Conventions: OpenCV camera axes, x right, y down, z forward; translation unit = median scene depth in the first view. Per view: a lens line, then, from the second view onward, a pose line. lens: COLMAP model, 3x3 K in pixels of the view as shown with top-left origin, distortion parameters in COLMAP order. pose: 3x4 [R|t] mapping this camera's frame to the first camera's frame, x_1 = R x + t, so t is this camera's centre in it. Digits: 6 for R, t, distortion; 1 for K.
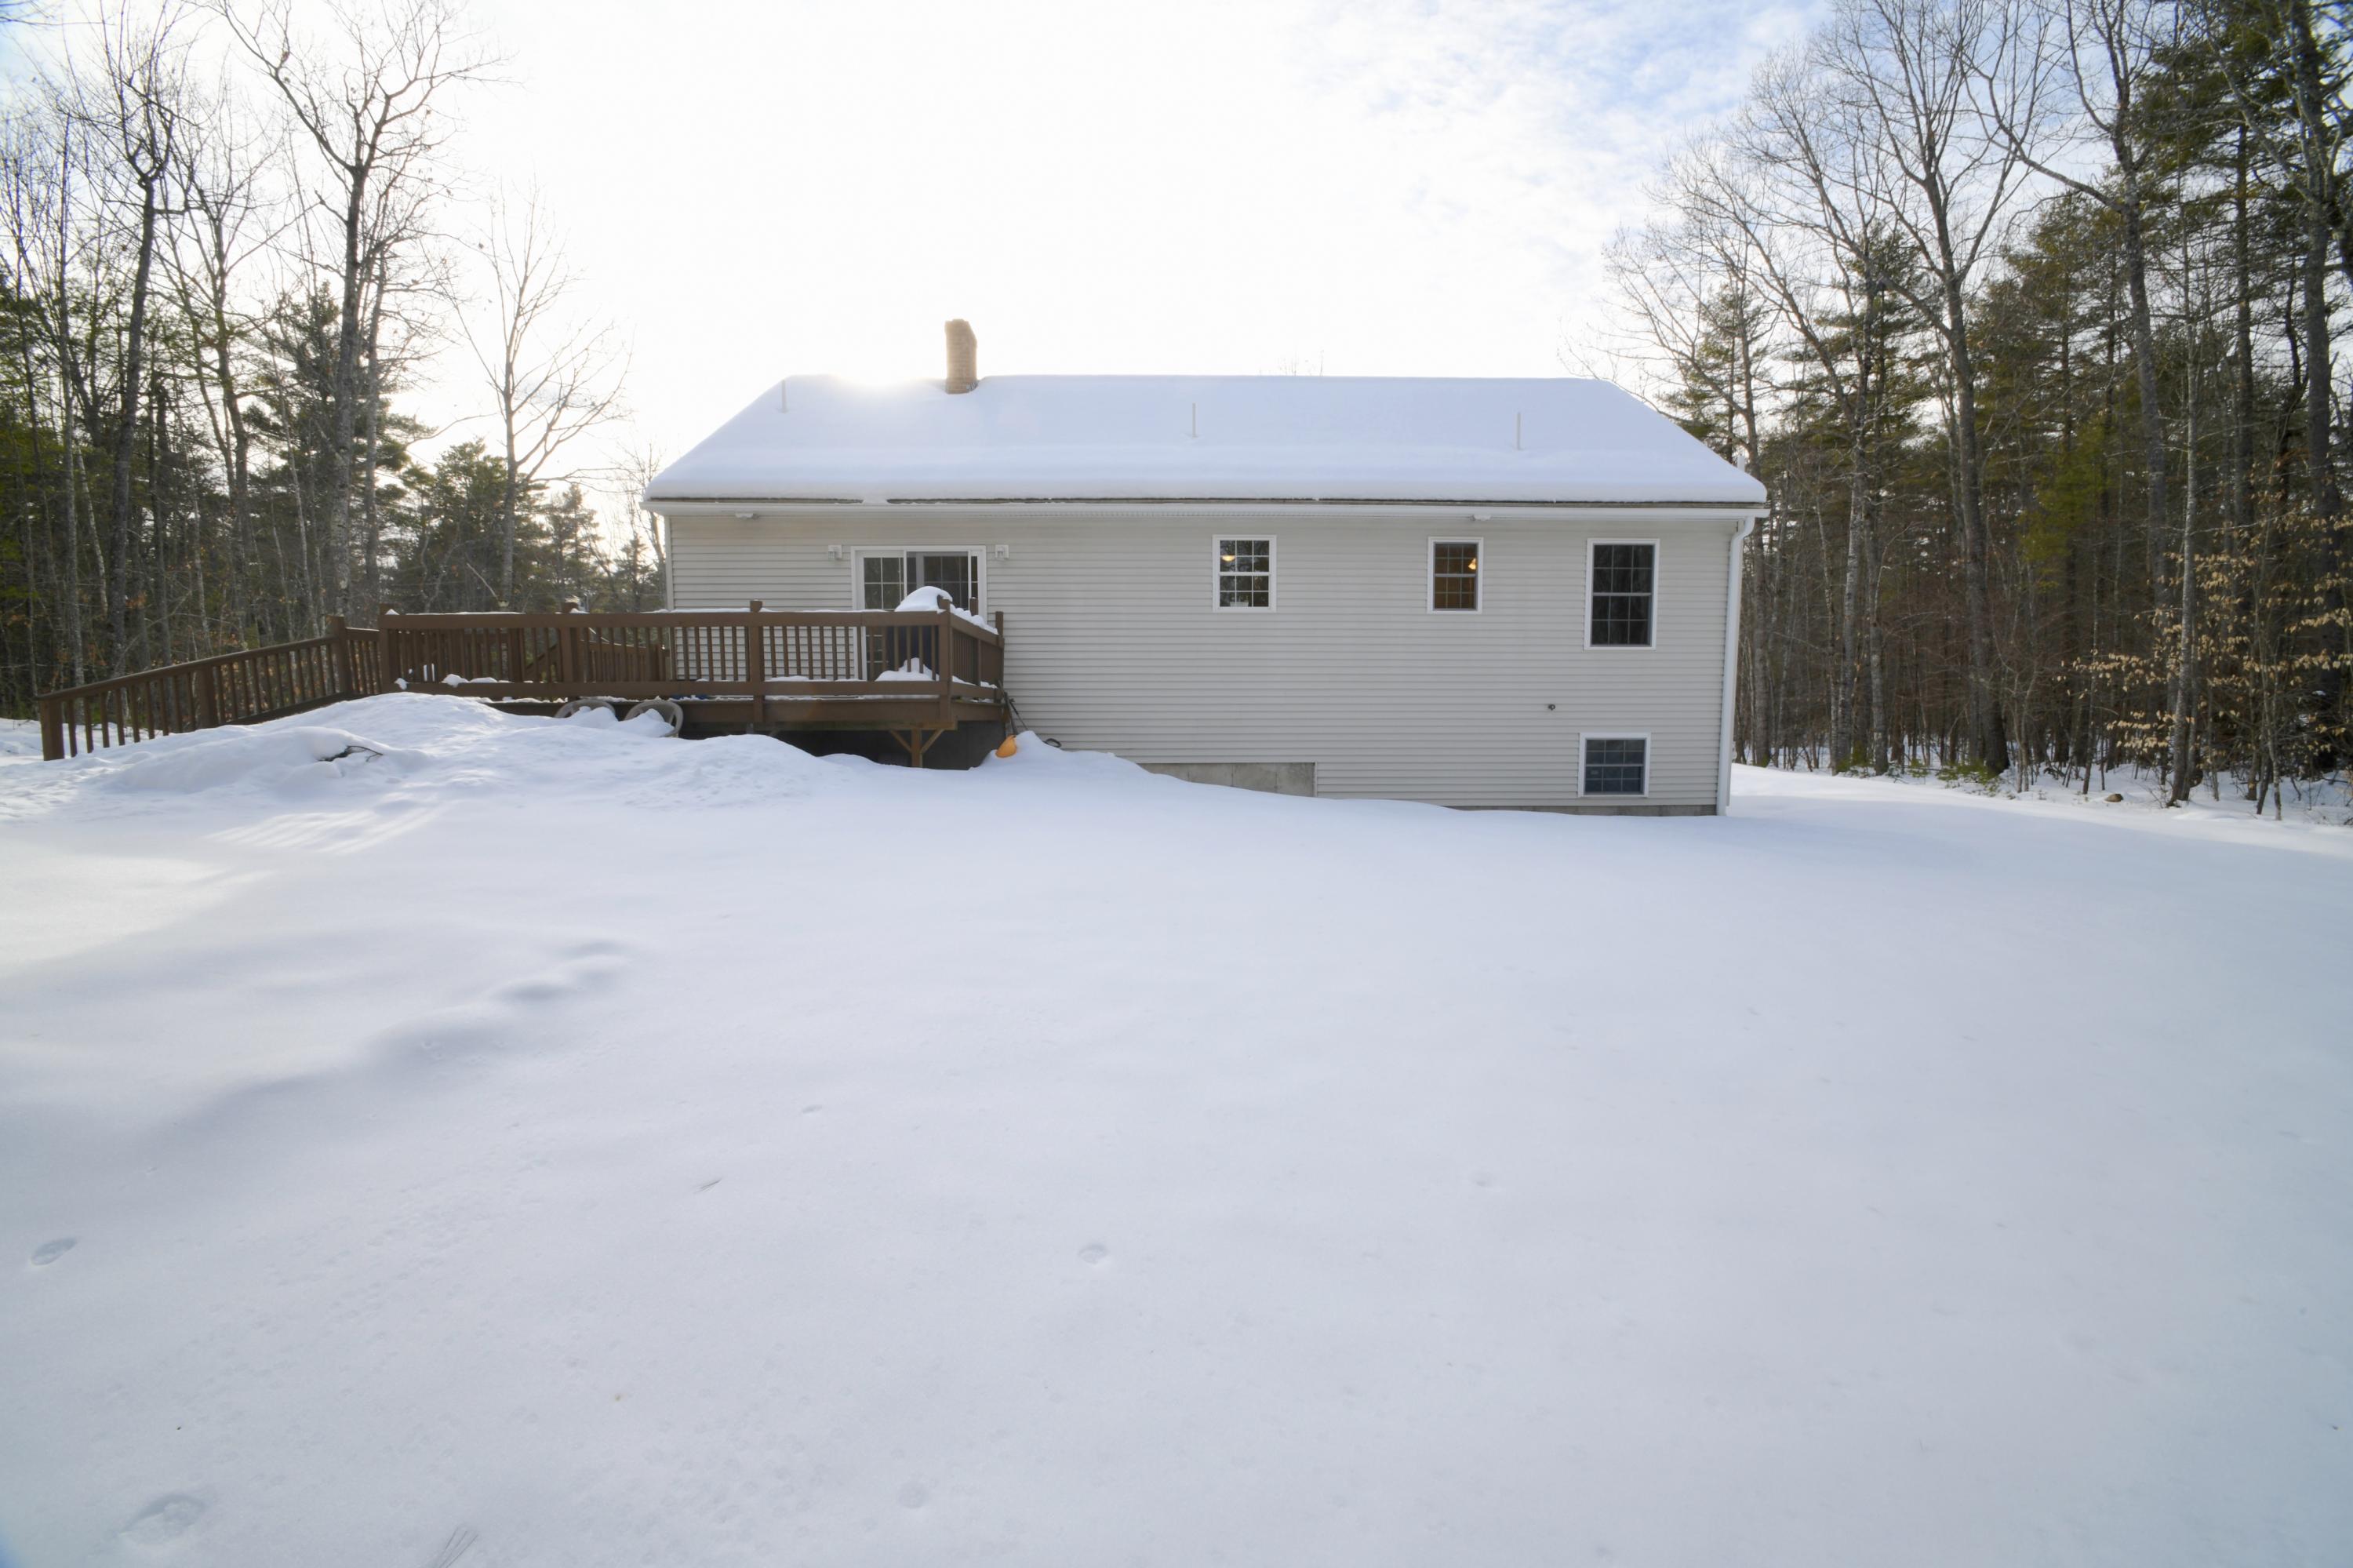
lens RADIAL K [[867.5, 0, 1176.5], [0, 867.5, 784.0], [0, 0, 1]] dist [-0.002420, -0.000063]
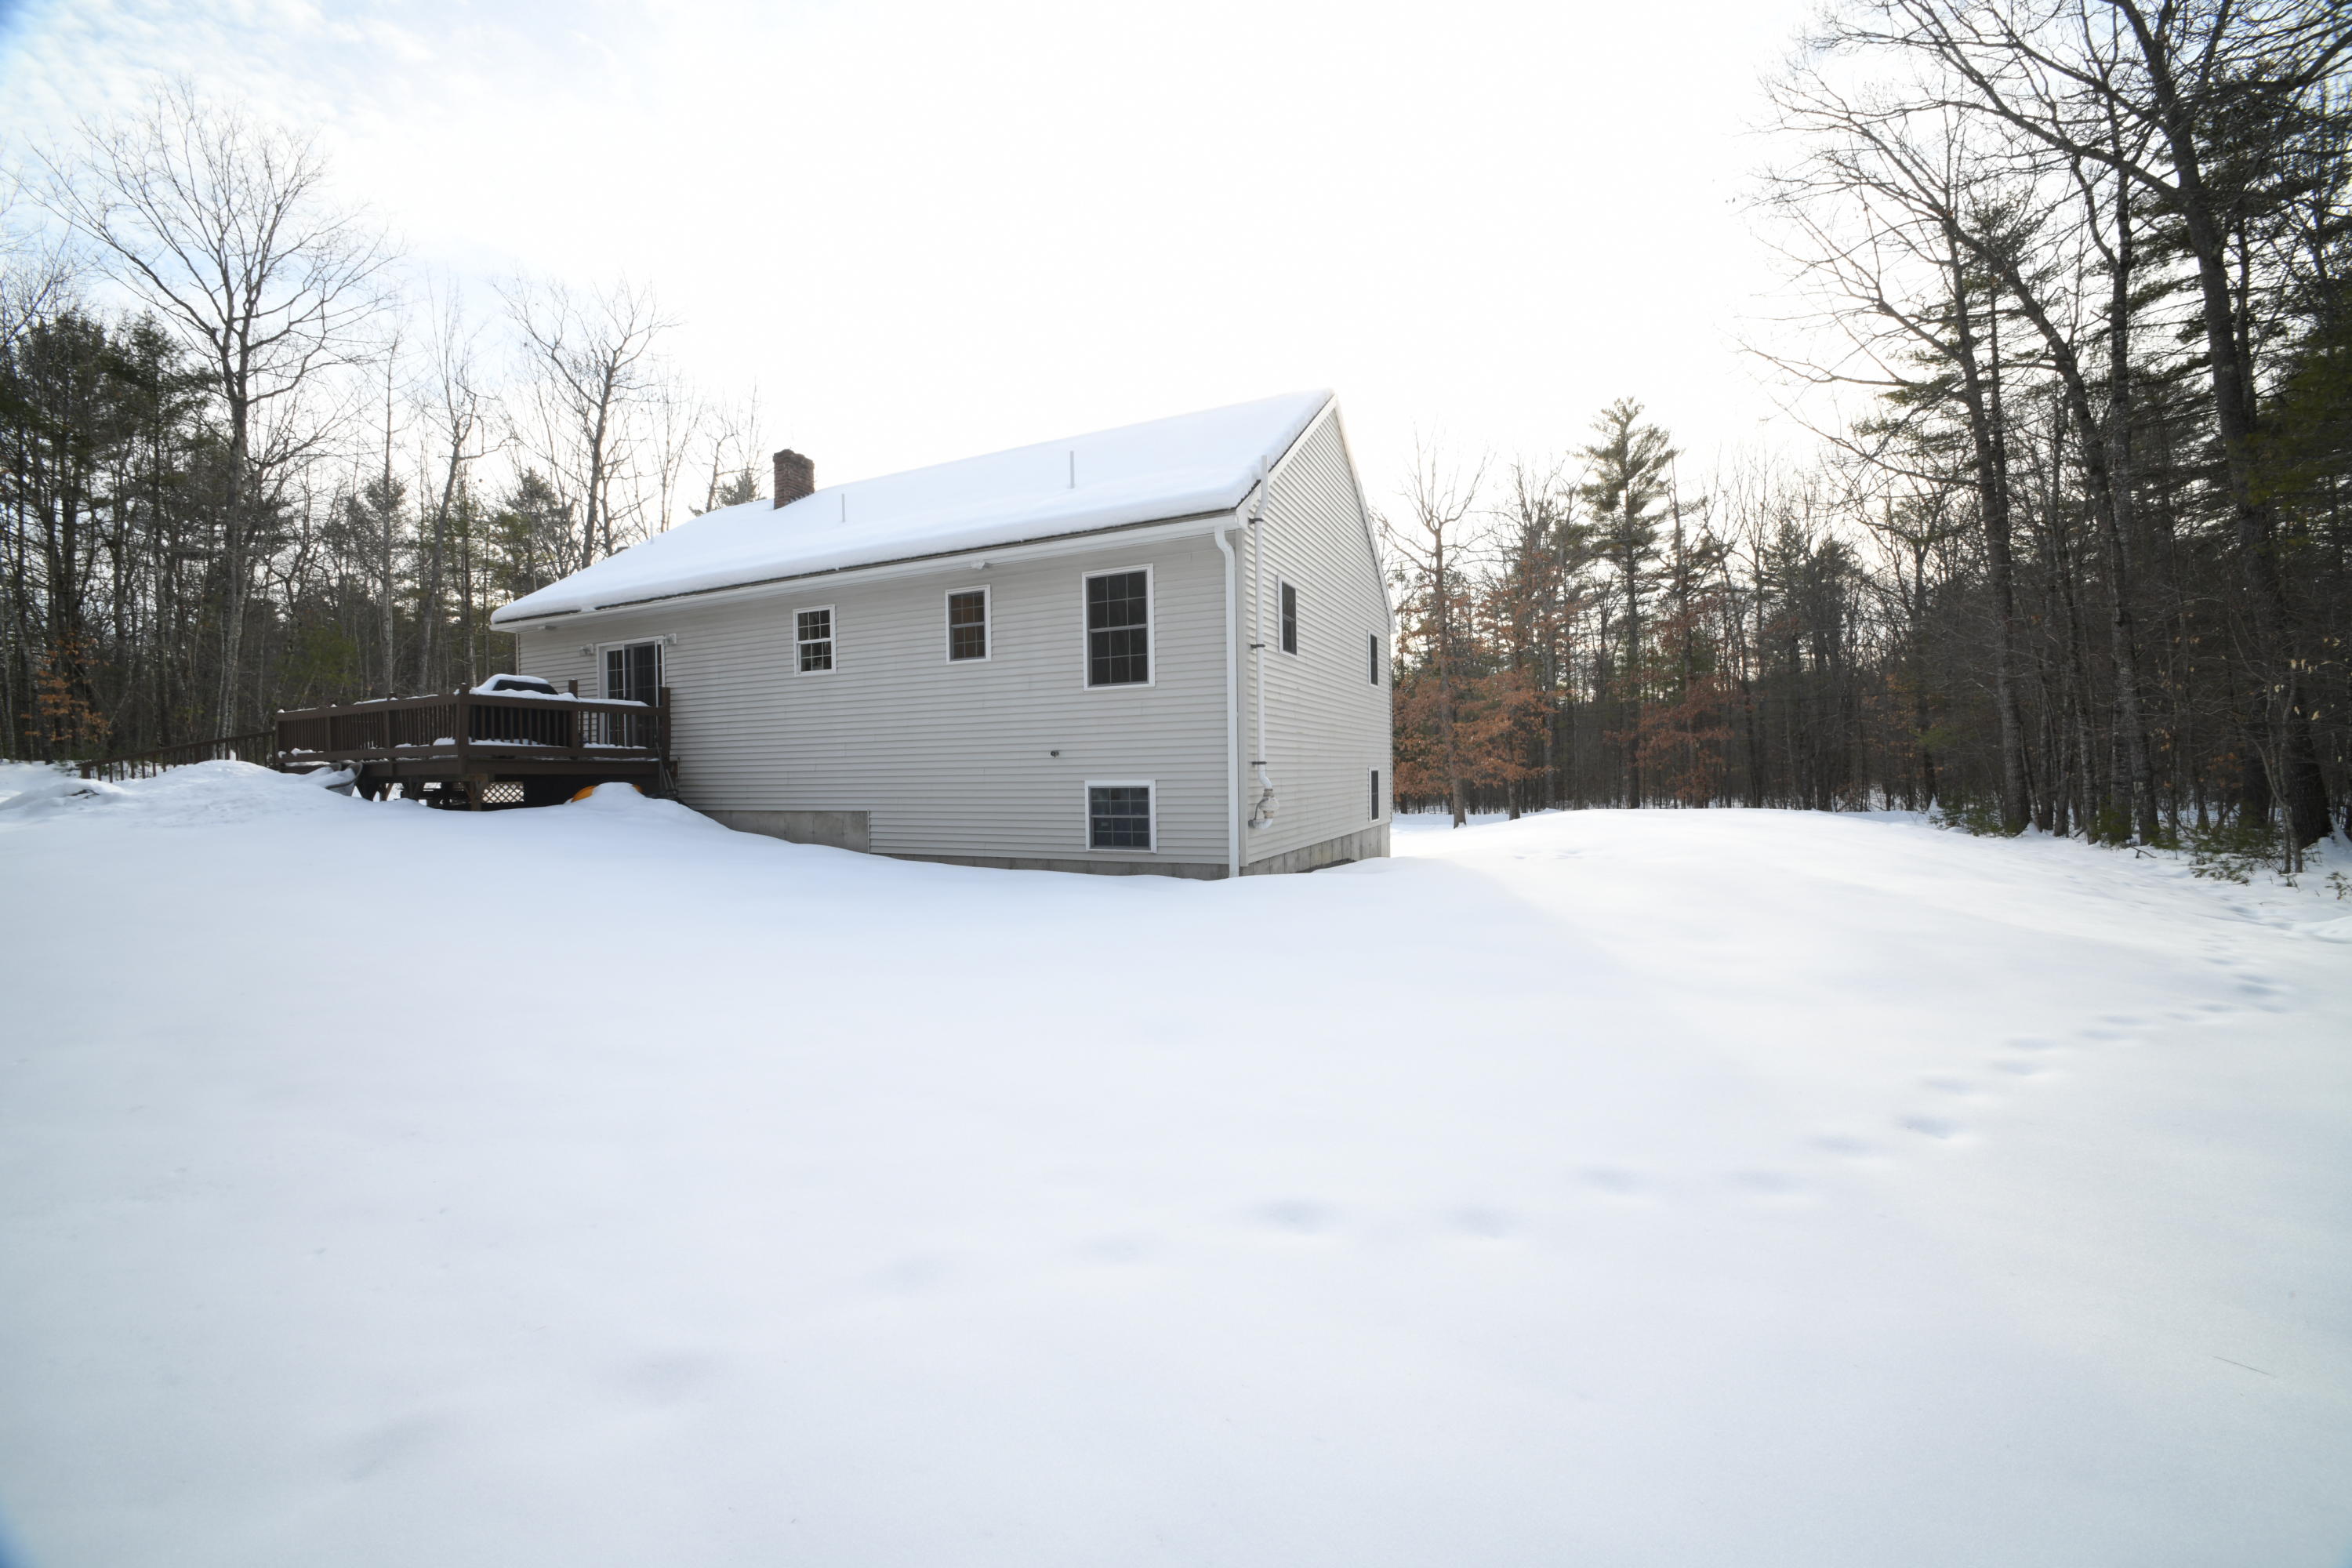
lens RADIAL K [[867.1, 0, 1176.0], [0, 867.1, 784.0], [0, 0, 1]] dist [-0.002420, -0.000063]
pose [[0.898042, -0.009169, -0.439814, 0.968367], [-0.008672, 0.999220, -0.038538, -0.021220], [0.439824, 0.038423, 0.897262, 0.216509]]
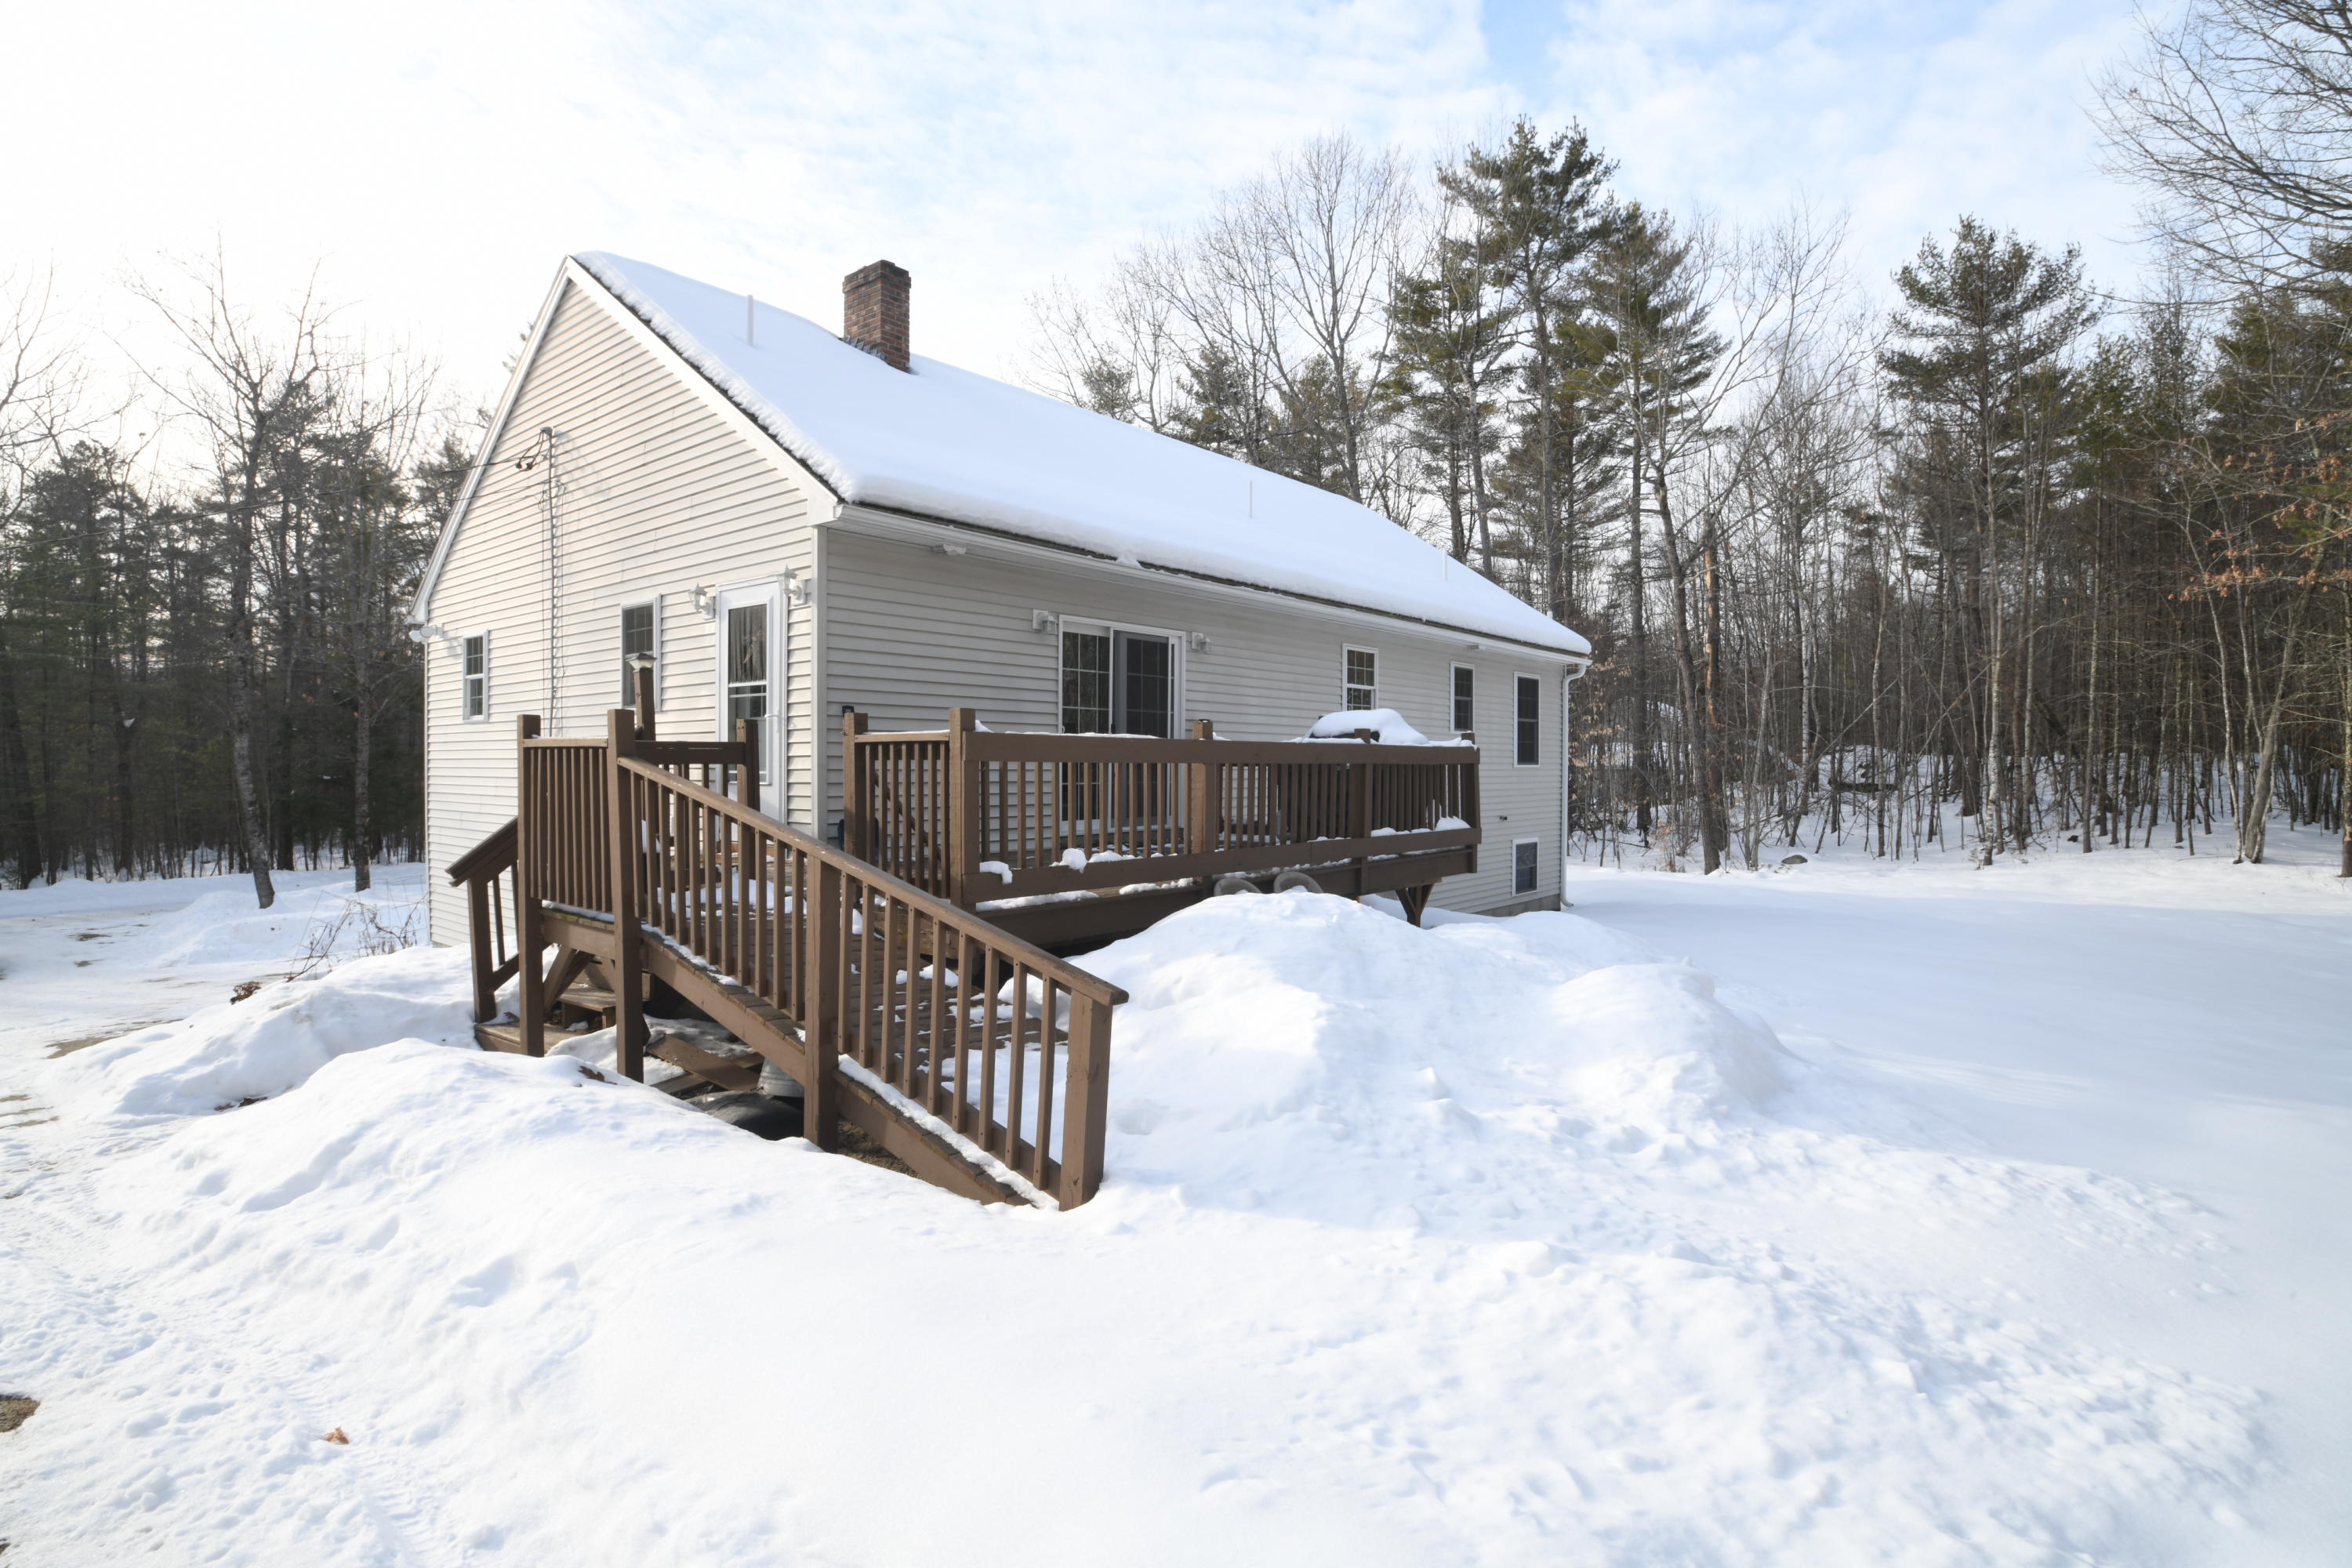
lens RADIAL K [[1167.1, 0, 1176.0], [0, 1167.1, 784.0], [0, 0, 1]] dist [0.001067, 0.000044]
pose [[0.637009, -0.014328, 0.770723, -0.982687], [0.044823, 0.998824, -0.018478, -0.125807], [-0.769552, 0.046317, 0.636902, 0.371916]]
